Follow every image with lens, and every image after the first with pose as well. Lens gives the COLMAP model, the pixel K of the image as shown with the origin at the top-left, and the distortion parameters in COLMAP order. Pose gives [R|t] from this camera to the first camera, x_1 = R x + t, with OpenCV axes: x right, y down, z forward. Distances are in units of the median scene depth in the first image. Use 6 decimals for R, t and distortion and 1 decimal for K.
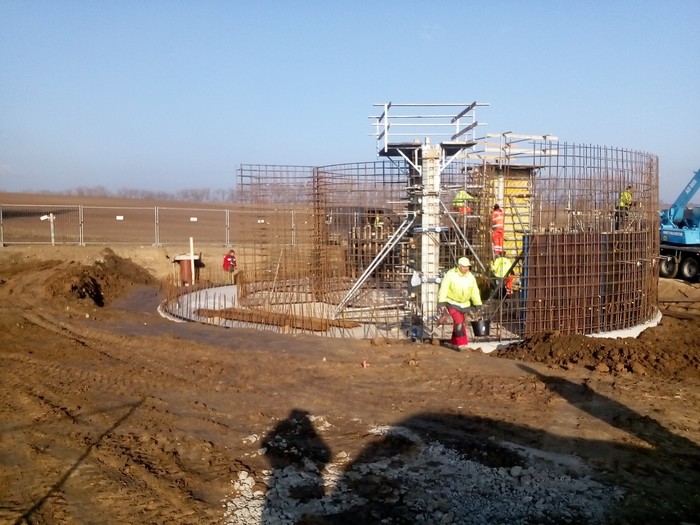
lens RADIAL K [[612.9, 0, 347.2], [0, 612.9, 271.1], [0, 0, 1]] dist [0.091963, -0.182292]
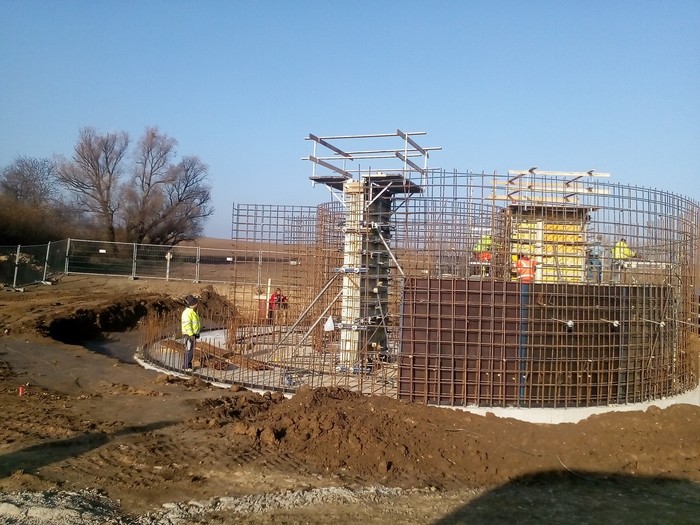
lens RADIAL K [[612.9, 0, 347.2], [0, 612.9, 271.1], [0, 0, 1]] dist [0.091963, -0.182292]
pose [[0.931236, 0.035708, -0.362662, 0.334698], [-0.066008, 0.995254, -0.071501, -0.001594], [0.358388, 0.090523, 0.929174, 0.113429]]
